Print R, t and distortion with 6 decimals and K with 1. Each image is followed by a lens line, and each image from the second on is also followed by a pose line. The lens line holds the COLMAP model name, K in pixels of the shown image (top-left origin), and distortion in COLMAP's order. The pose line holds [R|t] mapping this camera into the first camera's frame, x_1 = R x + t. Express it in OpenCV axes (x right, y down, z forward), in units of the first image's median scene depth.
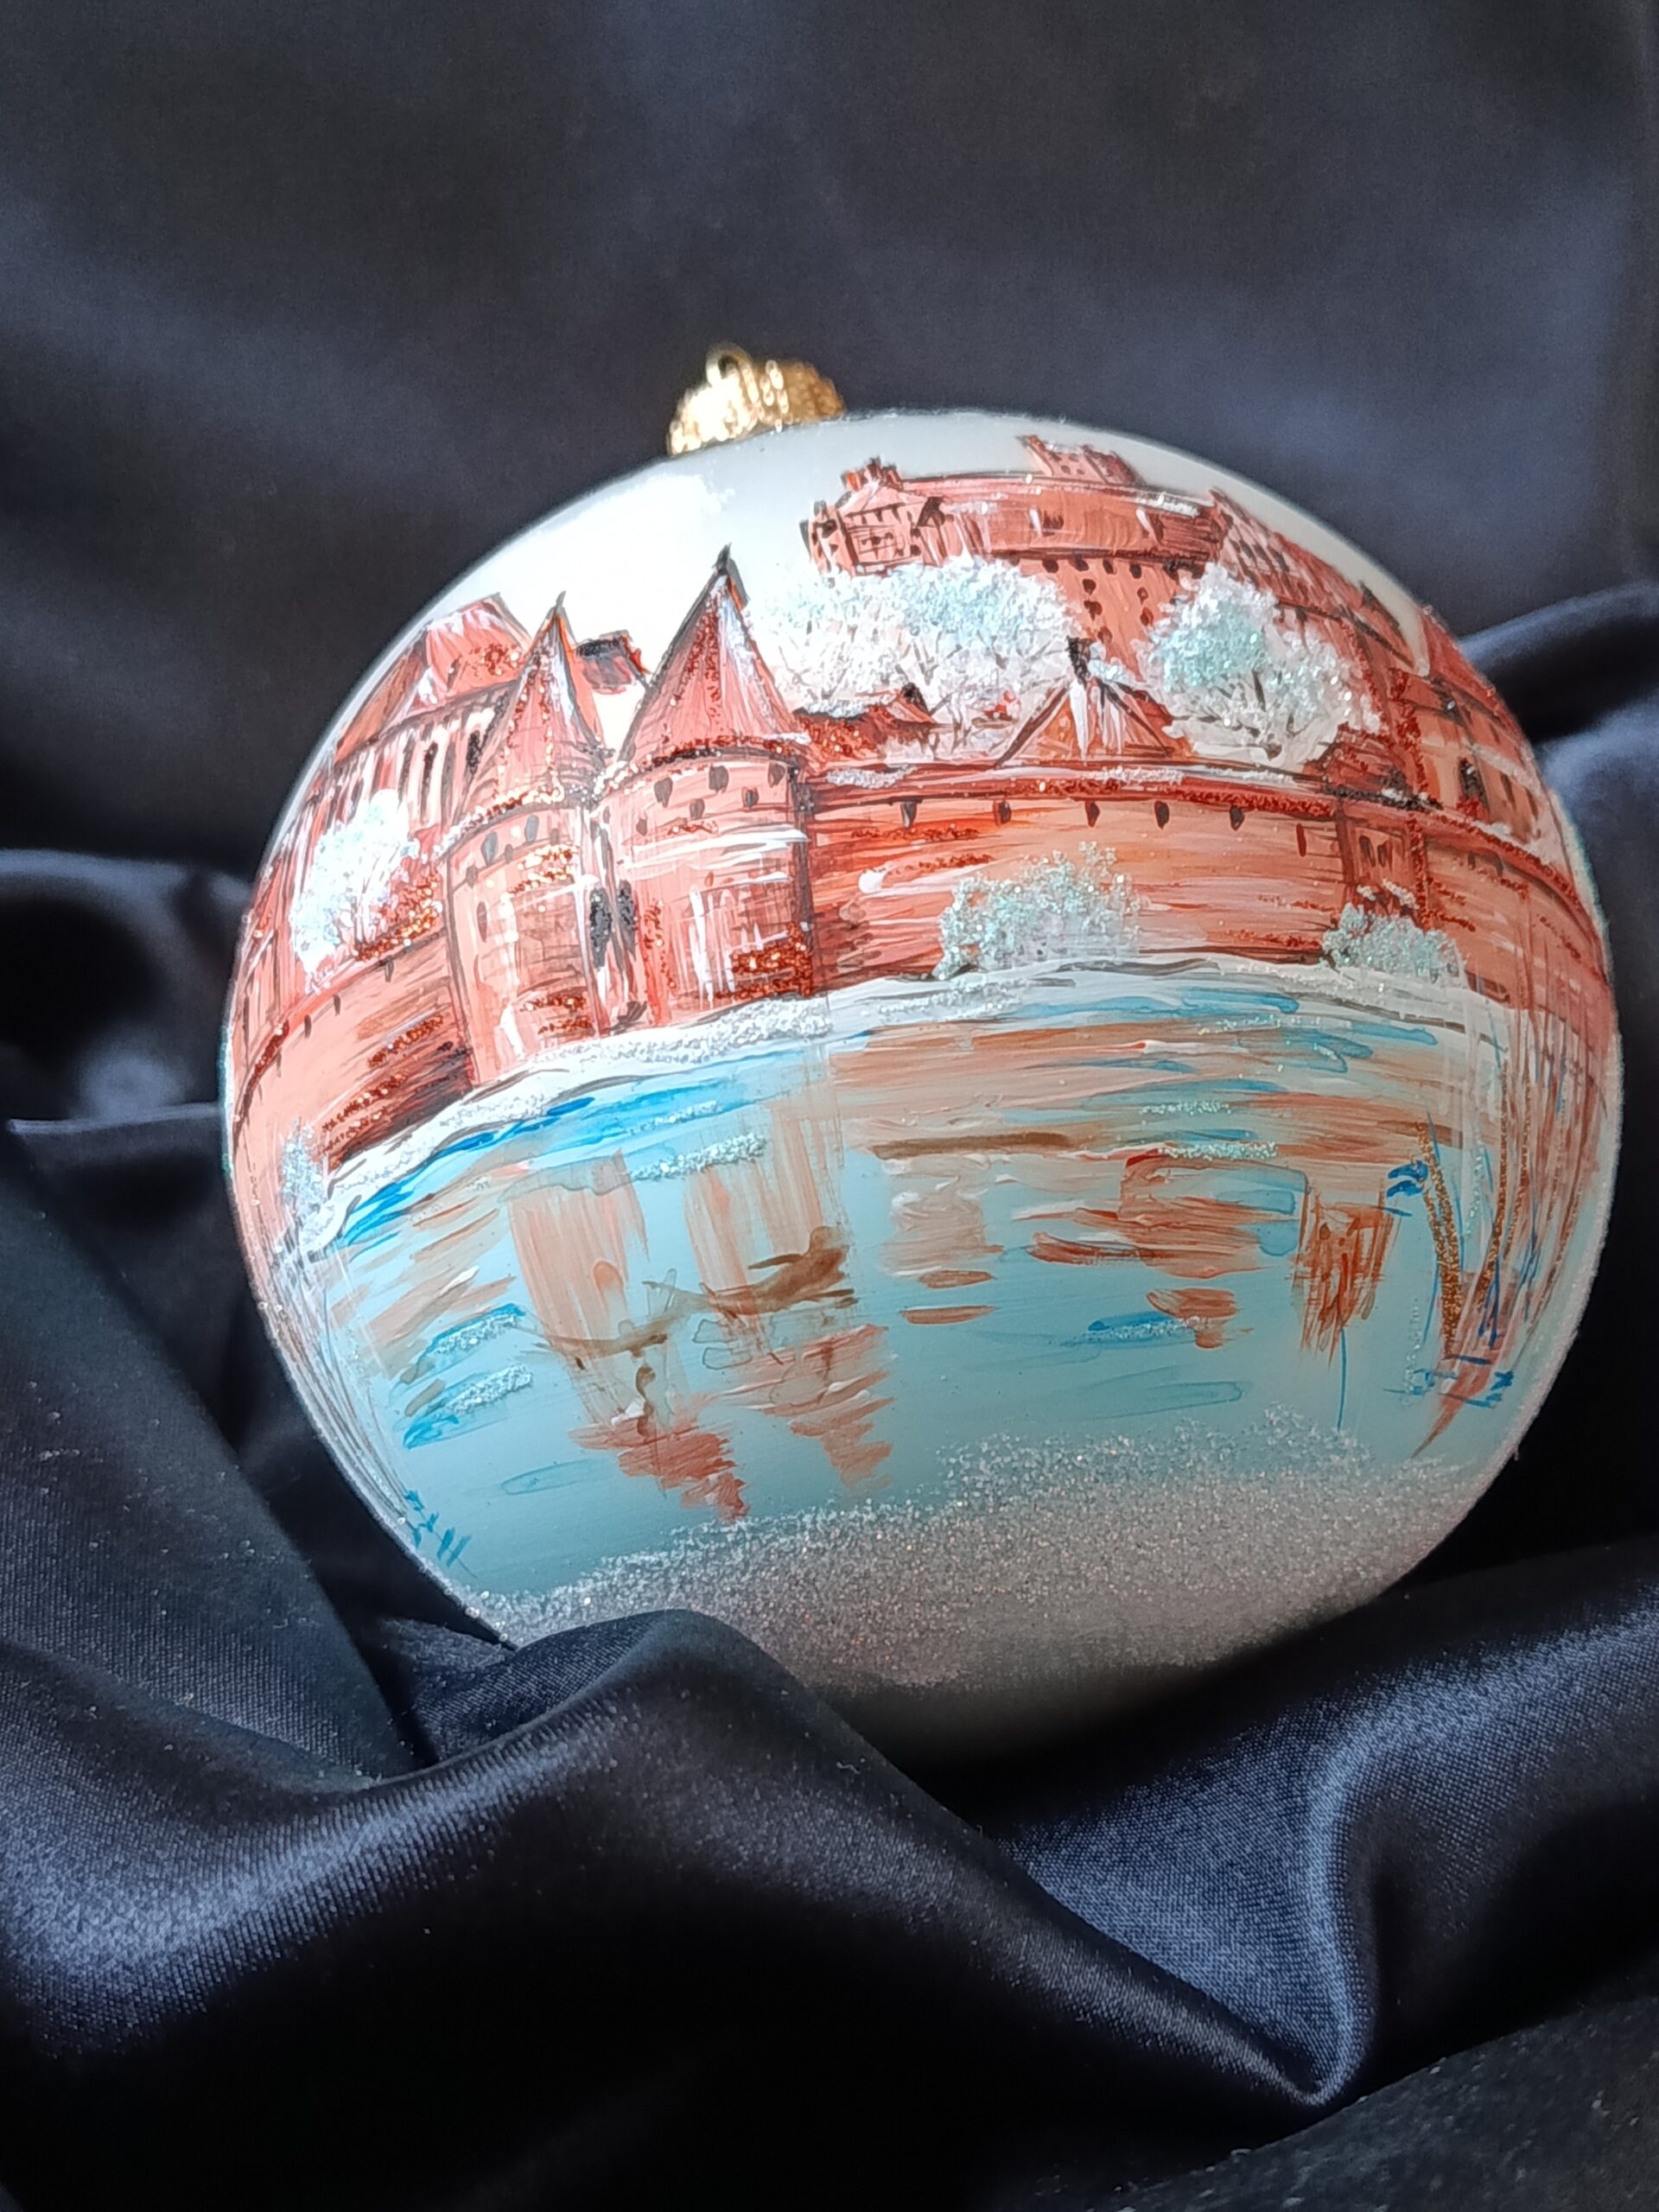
lens RADIAL K [[3151.5, 0, 813.6], [0, 3151.5, 1087.0], [0, 0, 1]] dist [0.146835, 0.000000]
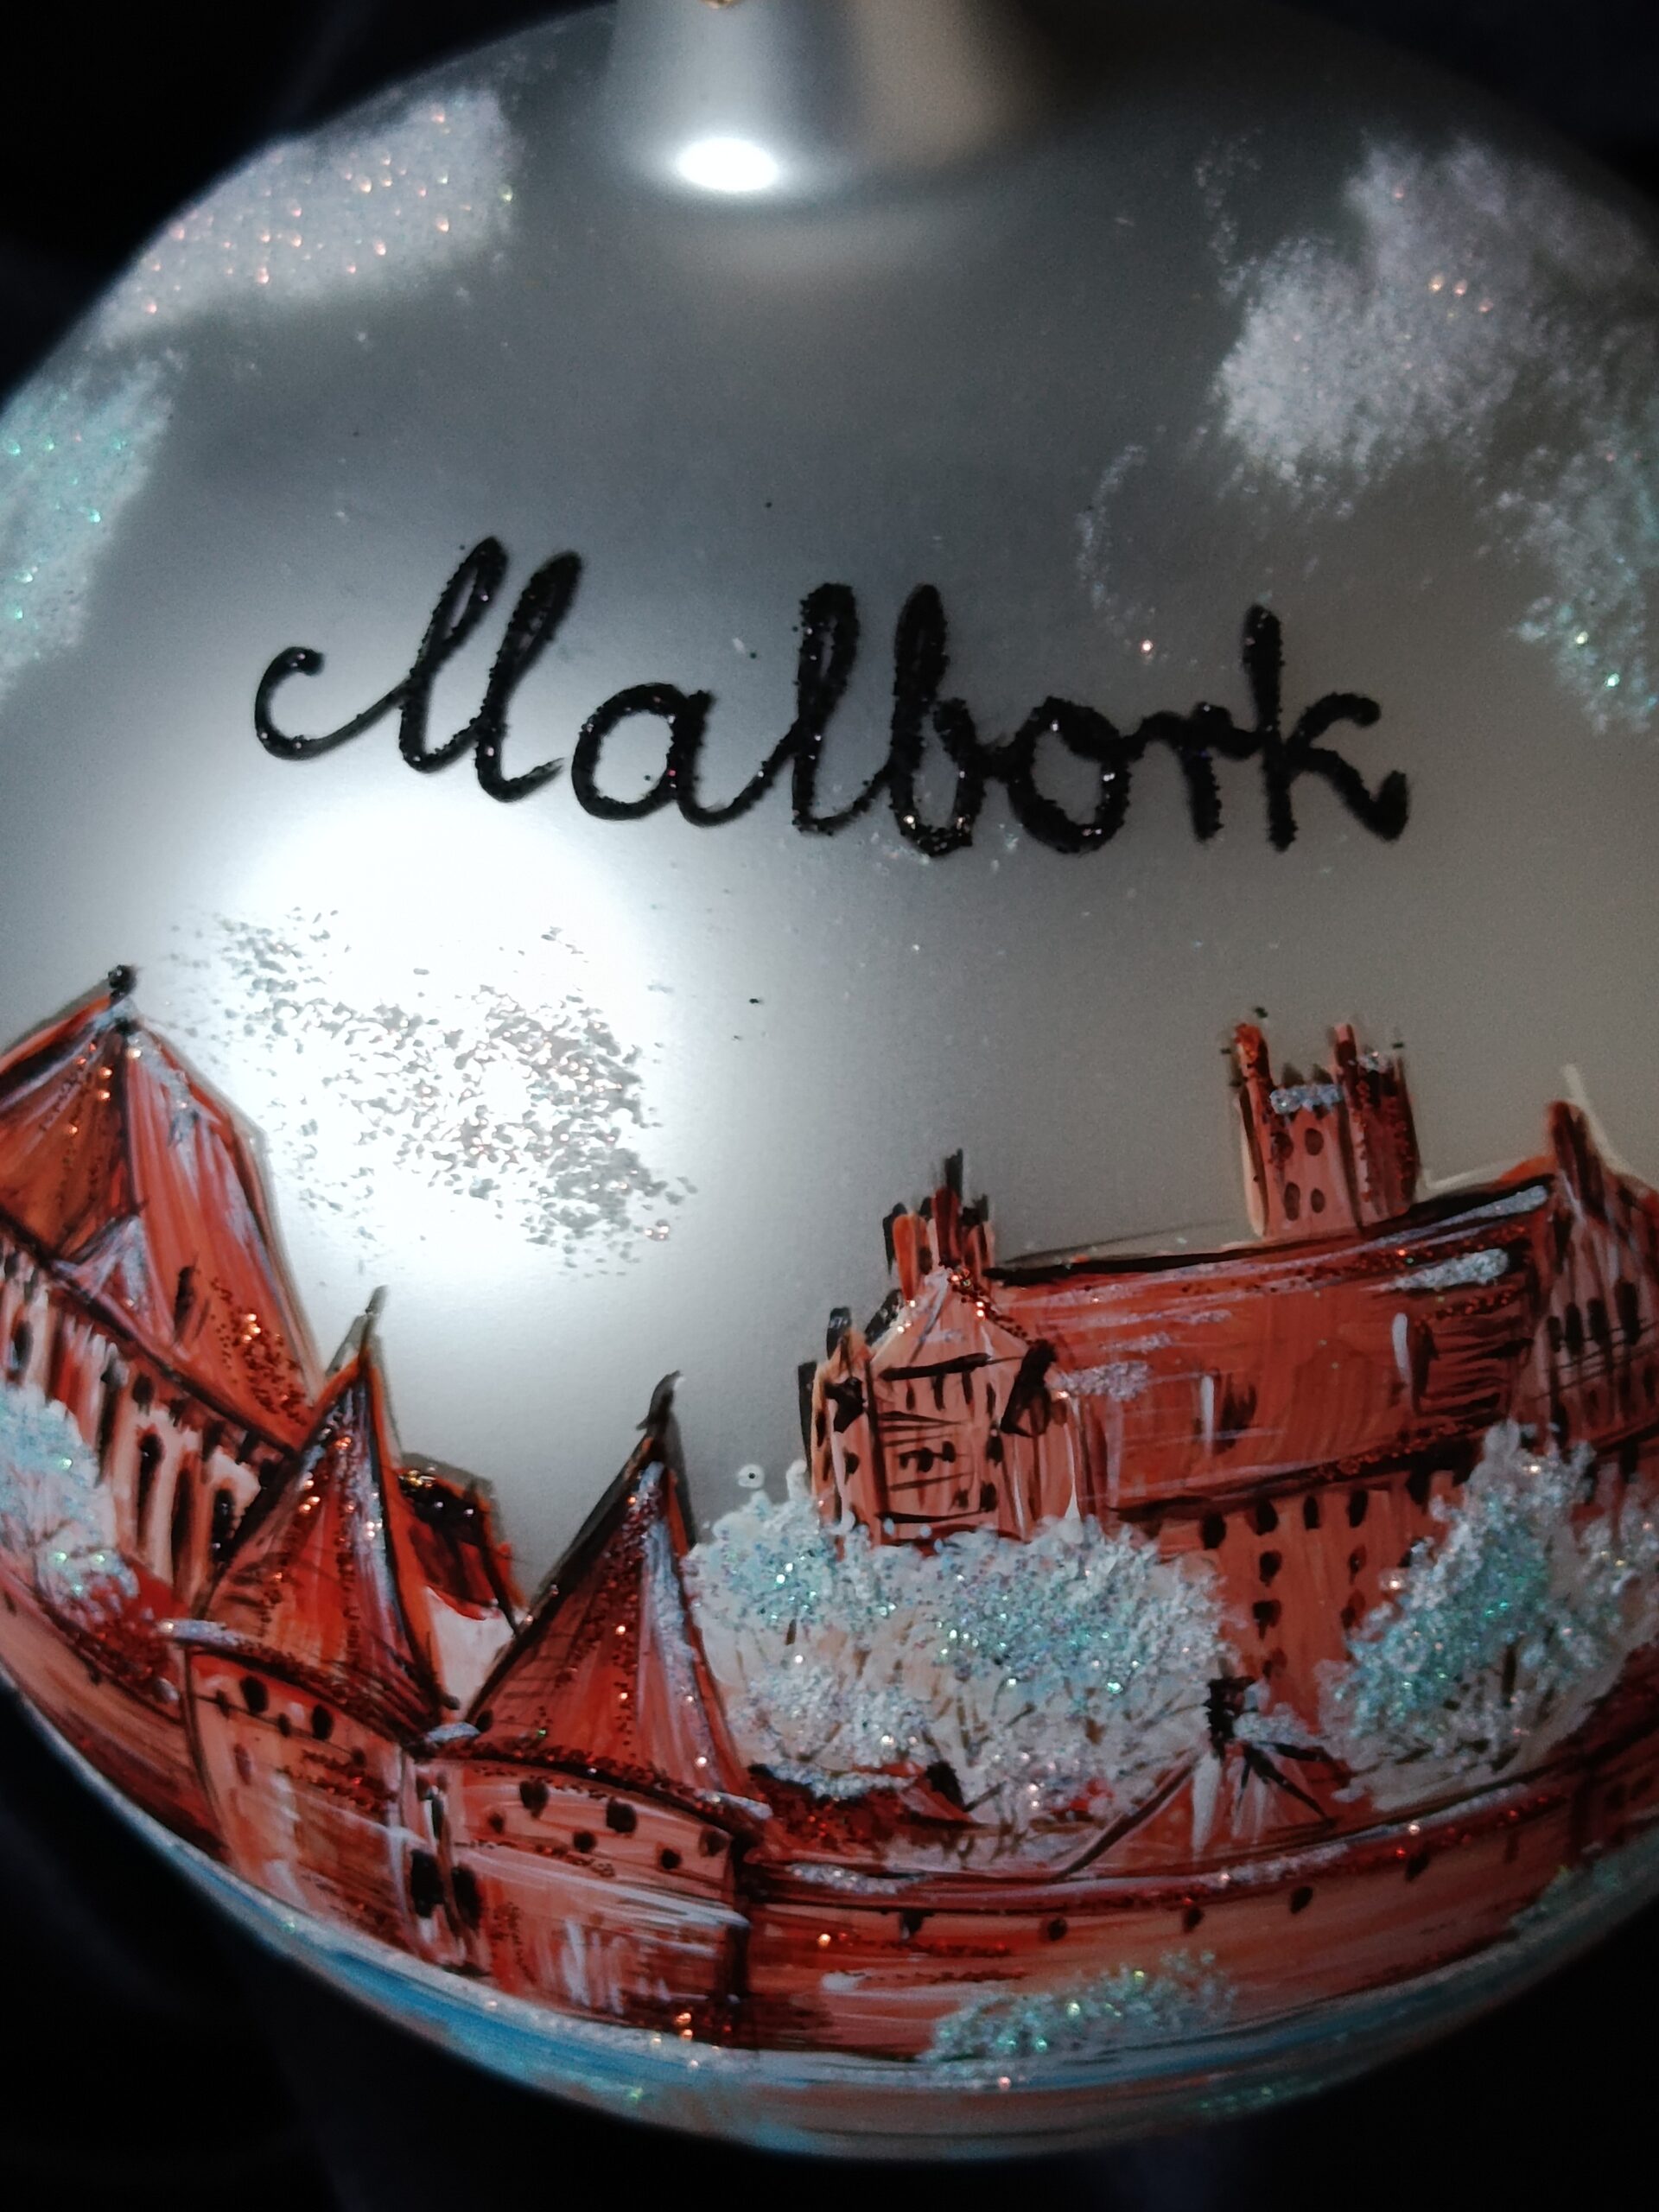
lens RADIAL K [[4796.8, 0, 819.9], [0, 4796.8, 1093.4], [0, 0, 1]] dist [0.138852, 0.000000]
pose [[0.994503, 0.064970, 0.082116, -0.078390], [-0.102892, 0.460828, 0.881505, -1.008818], [0.019430, -0.885108, 0.464980, 0.674182]]
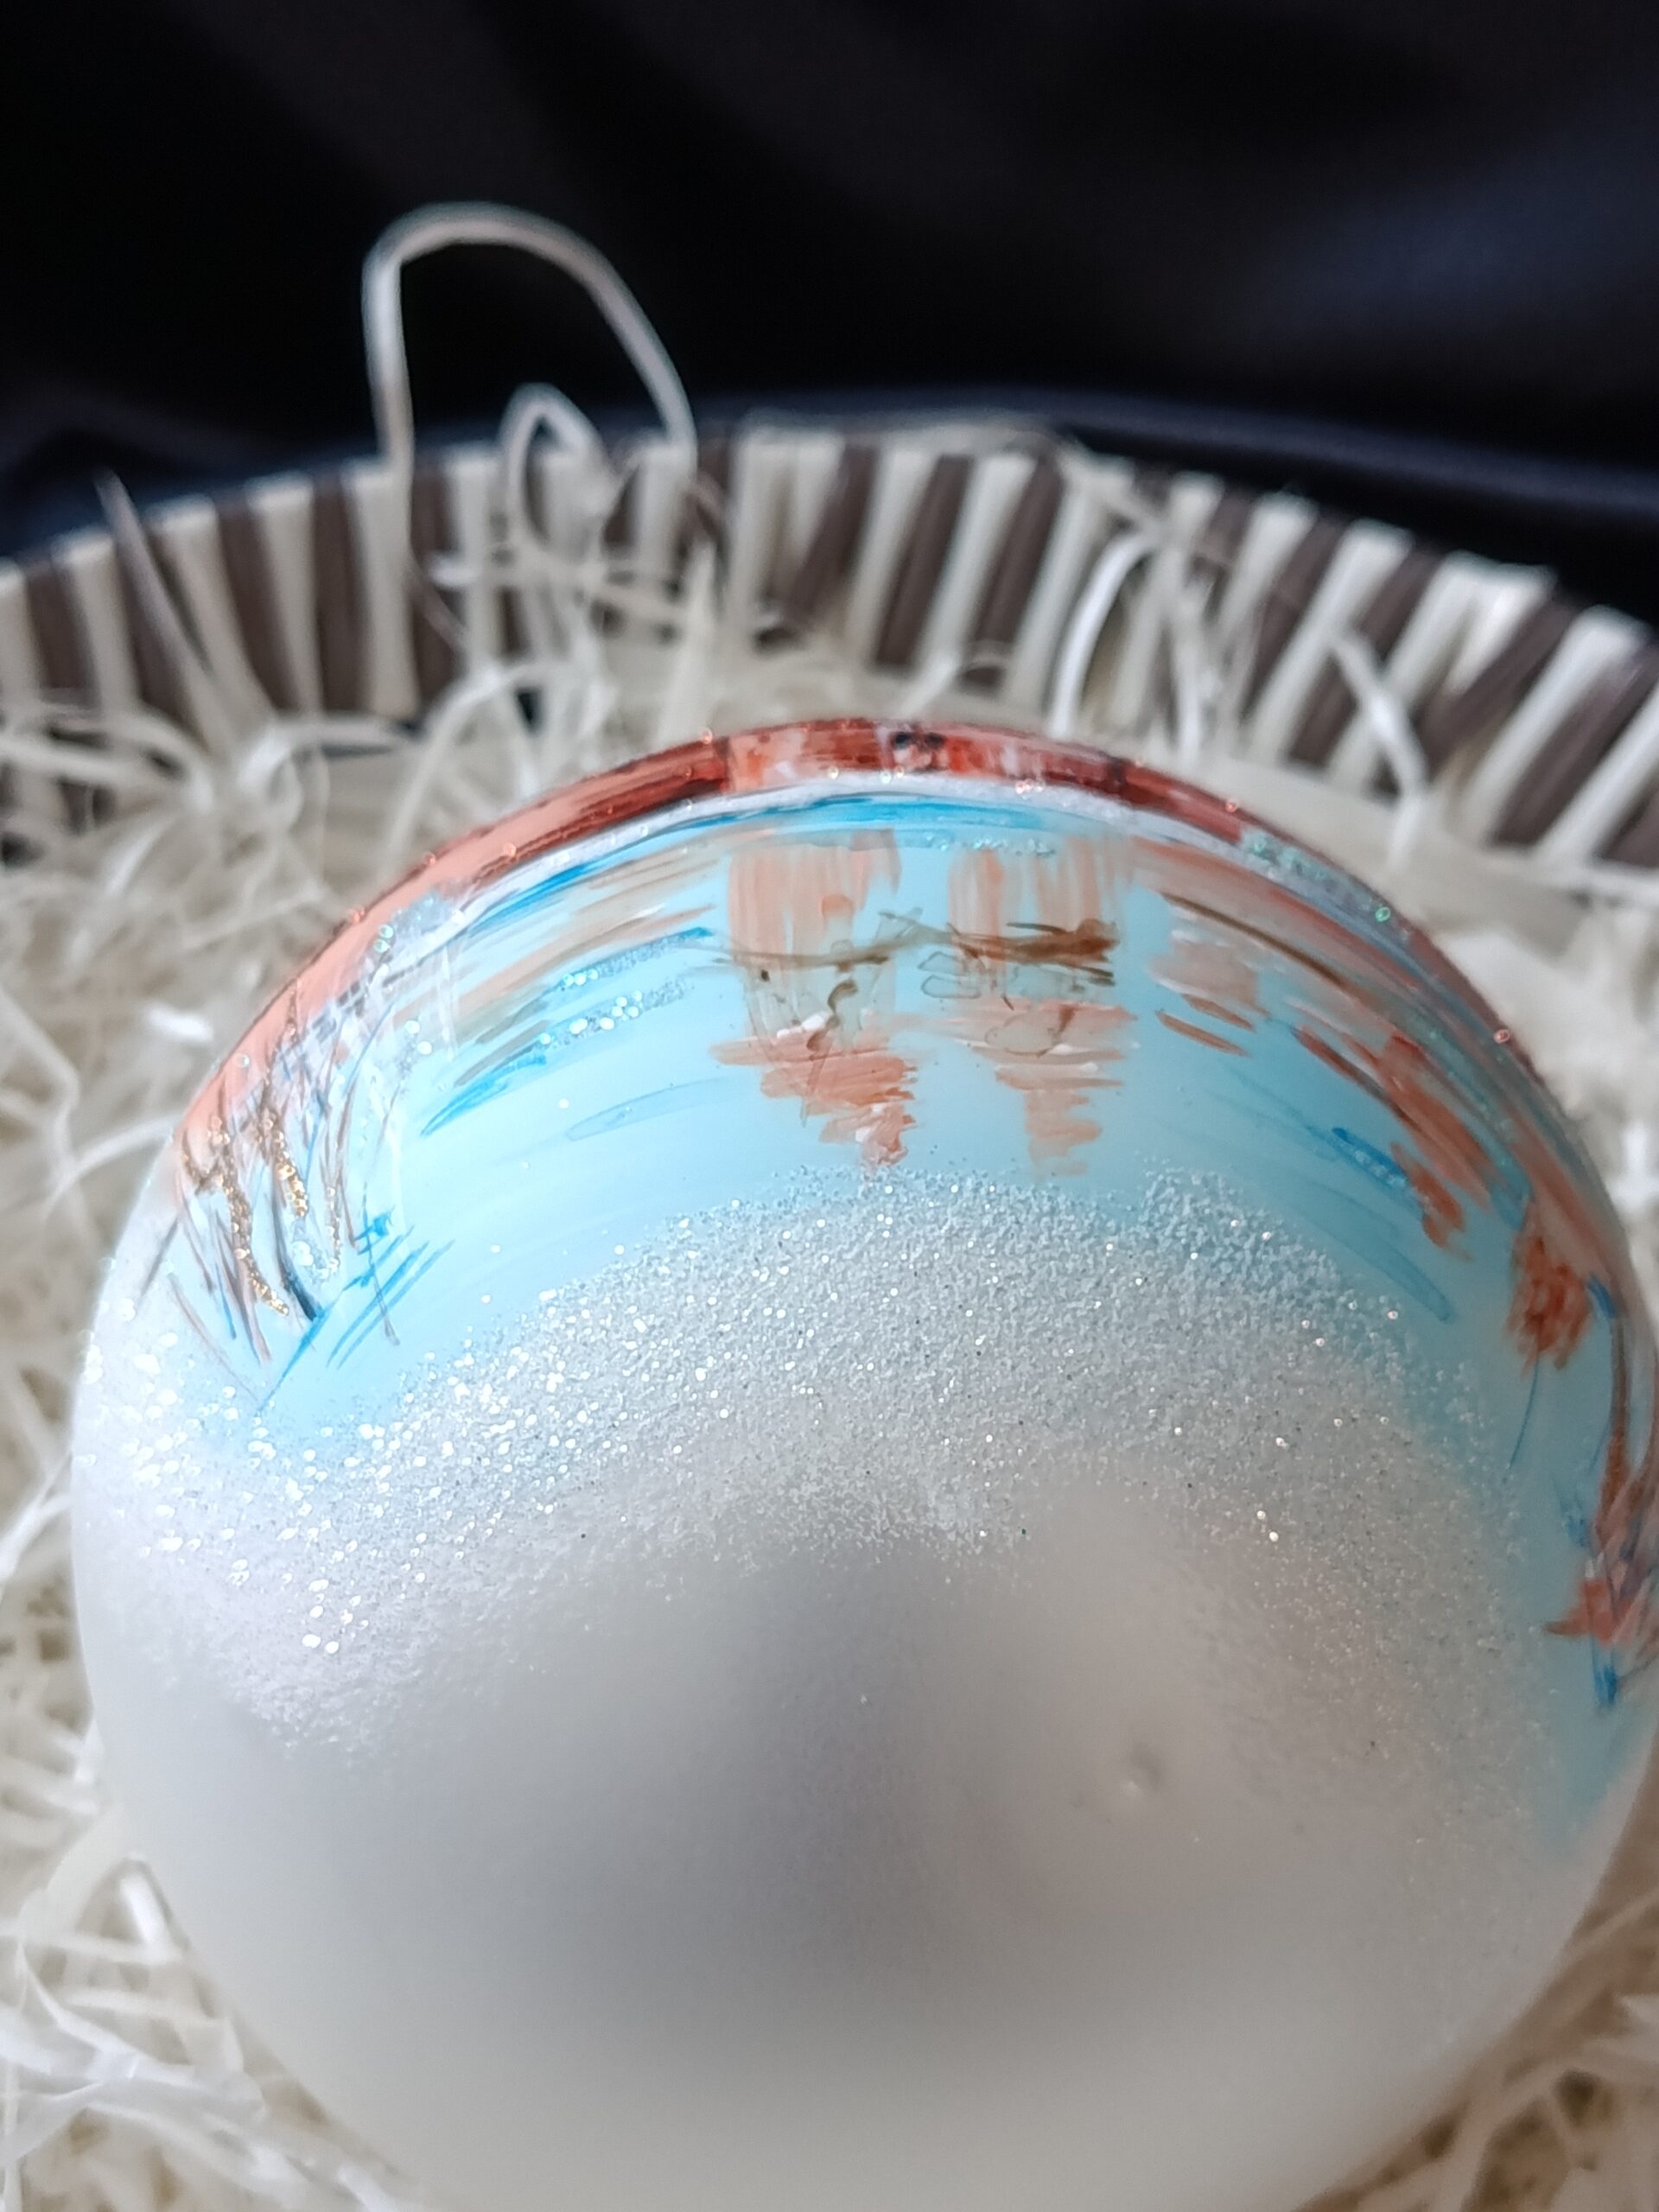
lens RADIAL K [[3151.5, 0, 812.7], [0, 3151.5, 1093.3], [0, 0, 1]] dist [0.146835, 0.000000]
pose [[0.893396, 0.446892, 0.046152, -0.088374], [-0.204368, 0.495731, -0.844088, 0.838124], [-0.400095, 0.744673, 0.534215, 0.559131]]
